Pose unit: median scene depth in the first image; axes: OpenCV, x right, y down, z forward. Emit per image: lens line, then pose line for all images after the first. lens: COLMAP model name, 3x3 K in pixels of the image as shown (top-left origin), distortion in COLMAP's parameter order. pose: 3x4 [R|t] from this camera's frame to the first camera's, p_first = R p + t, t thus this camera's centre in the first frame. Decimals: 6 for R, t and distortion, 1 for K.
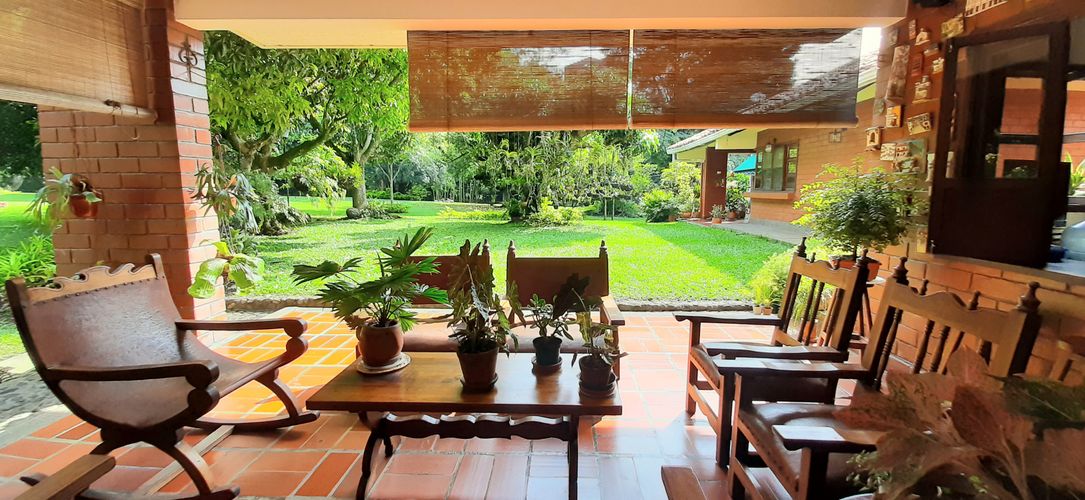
lens RADIAL K [[424.8, 0, 545.0], [0, 424.8, 237.5], [0, 0, 1]] dist [0.021847, -0.017007]
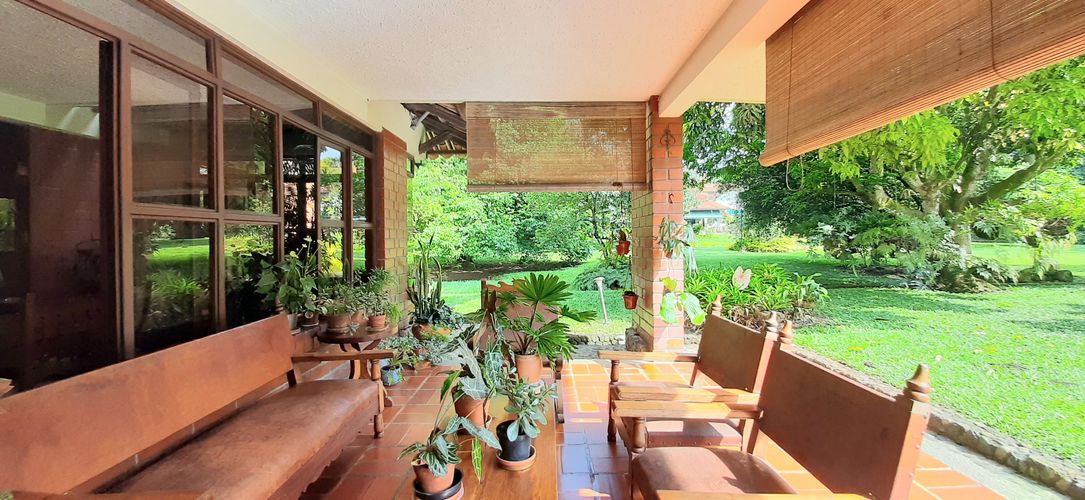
lens RADIAL K [[424.8, 0, 545.0], [0, 424.8, 237.5], [0, 0, 1]] dist [0.021847, -0.017007]
pose [[0.049784, -0.004335, -0.998751, 0.479469], [-0.106299, 0.994288, -0.009615, -0.064478], [0.993087, 0.106645, 0.049038, 0.588219]]
